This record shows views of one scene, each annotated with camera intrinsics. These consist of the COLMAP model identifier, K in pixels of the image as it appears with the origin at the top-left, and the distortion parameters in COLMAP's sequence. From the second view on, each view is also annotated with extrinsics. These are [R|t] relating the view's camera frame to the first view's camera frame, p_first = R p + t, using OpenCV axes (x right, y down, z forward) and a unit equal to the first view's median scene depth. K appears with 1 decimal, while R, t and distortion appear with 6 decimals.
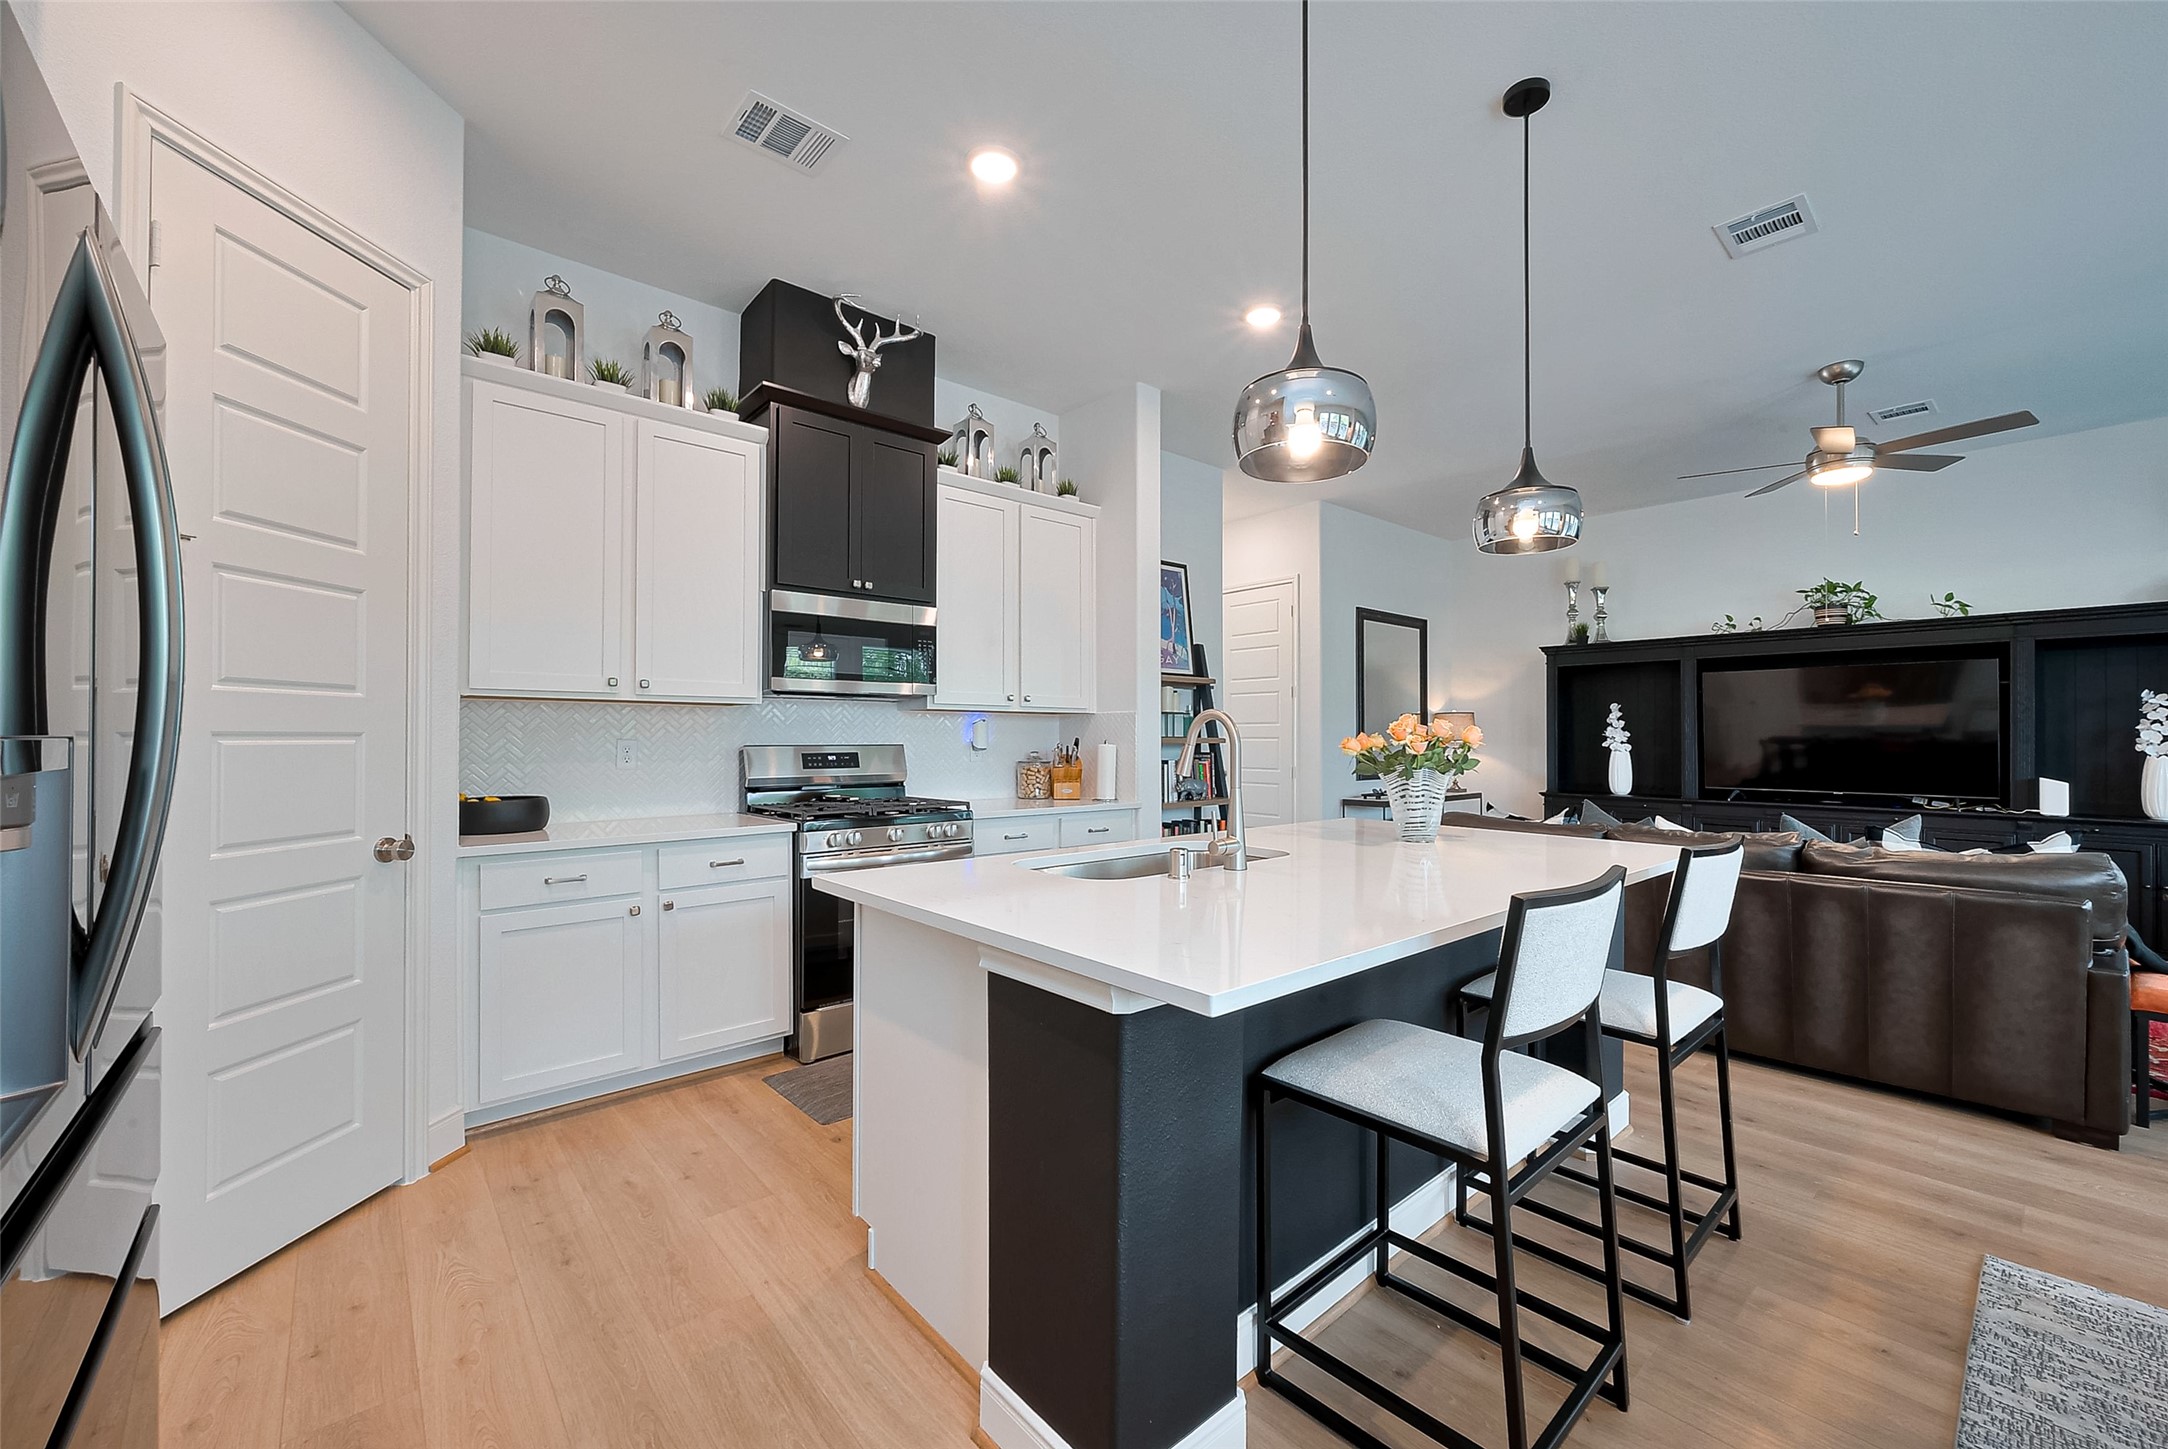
lens RADIAL K [[863.0, 0, 1084.1], [0, 863.0, 729.5], [0, 0, 1]] dist [-0.000092, 0.000392]
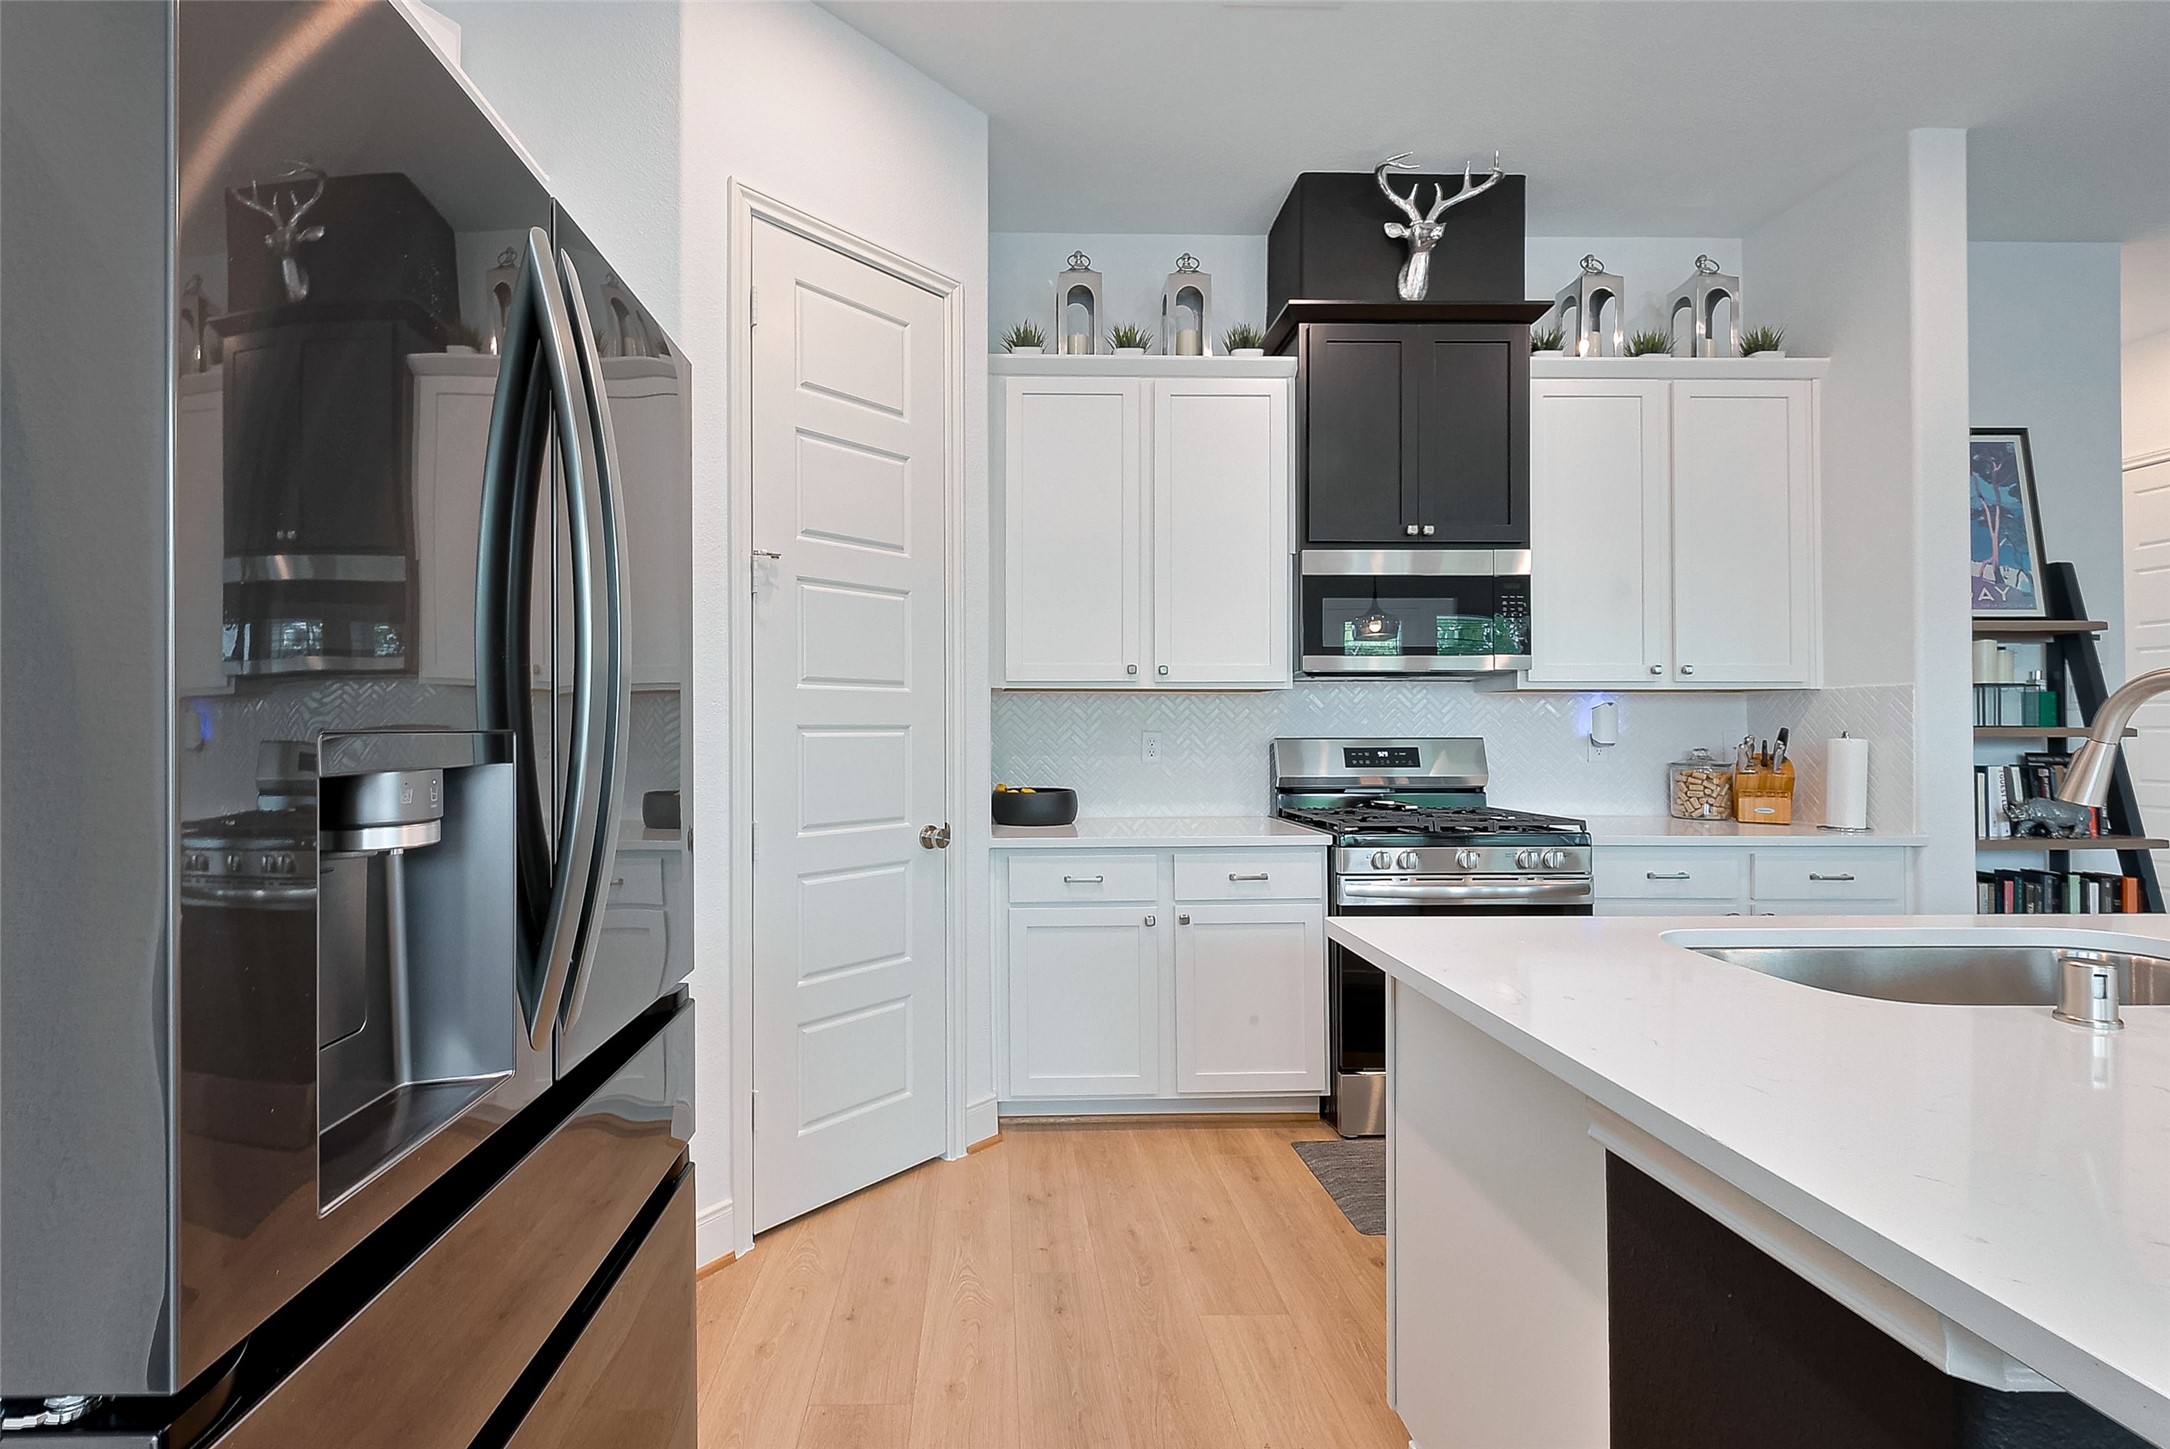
lens RADIAL K [[935.5, 0, 991.8], [0, 935.5, 722.7], [0, 0, 1]] dist [-0.000239, -0.000142]
pose [[0.762129, -0.005930, -0.647398, -0.009580], [0.008372, 0.999965, 0.000696, 0.000347], [0.647371, -0.005951, 0.762152, 0.129068]]
